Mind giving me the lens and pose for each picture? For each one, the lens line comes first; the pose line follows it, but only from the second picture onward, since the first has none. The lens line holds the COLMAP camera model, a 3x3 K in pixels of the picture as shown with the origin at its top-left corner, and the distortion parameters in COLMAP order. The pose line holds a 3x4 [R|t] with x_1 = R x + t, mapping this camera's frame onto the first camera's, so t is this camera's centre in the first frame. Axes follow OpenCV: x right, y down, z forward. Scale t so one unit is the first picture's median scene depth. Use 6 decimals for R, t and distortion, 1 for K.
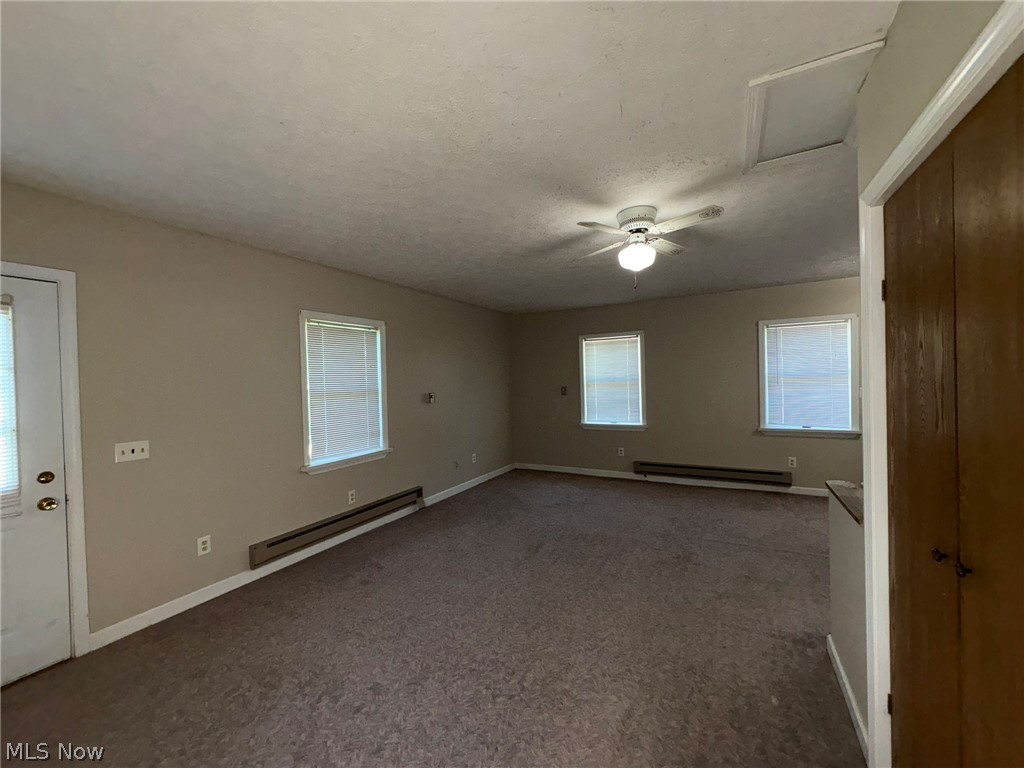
lens RADIAL K [[410.0, 0, 519.2], [0, 410.0, 385.2], [0, 0, 1]] dist [0.001779, -0.000171]
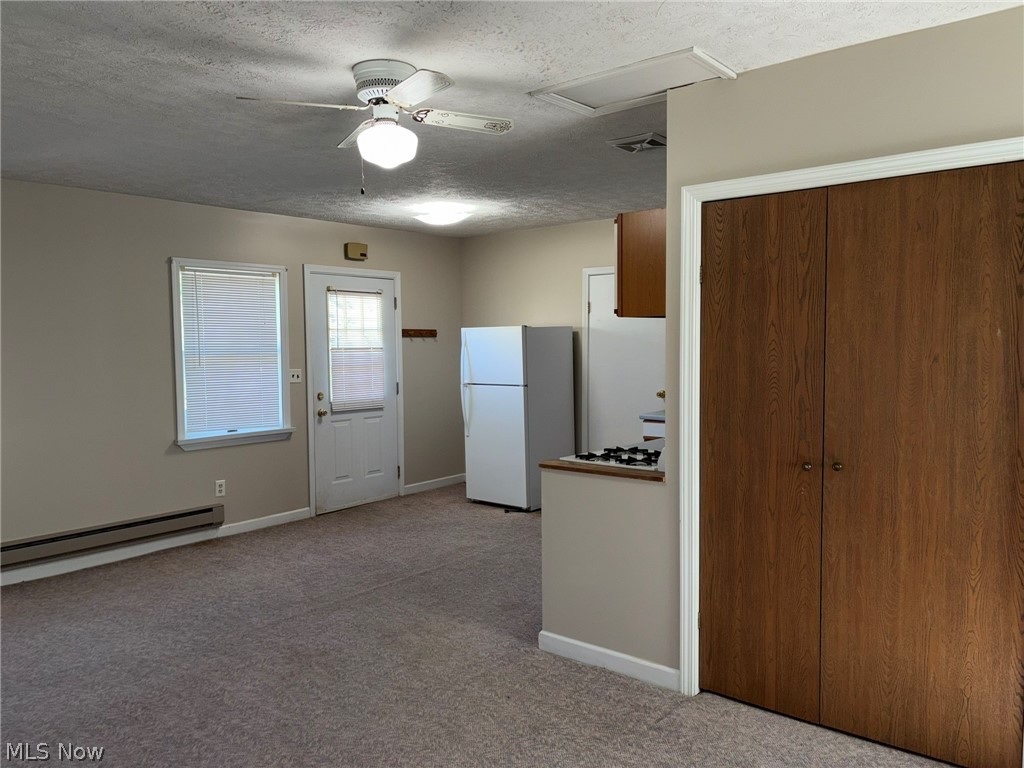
lens RADIAL K [[775.0, 0, 510.6], [0, 775.0, 383.4], [0, 0, 1]] dist [0.040012, -0.042412]
pose [[0.197188, -0.027851, 0.979970, -0.445156], [0.019087, 0.999516, 0.024566, 0.005120], [-0.980180, 0.013861, 0.197624, 0.336210]]
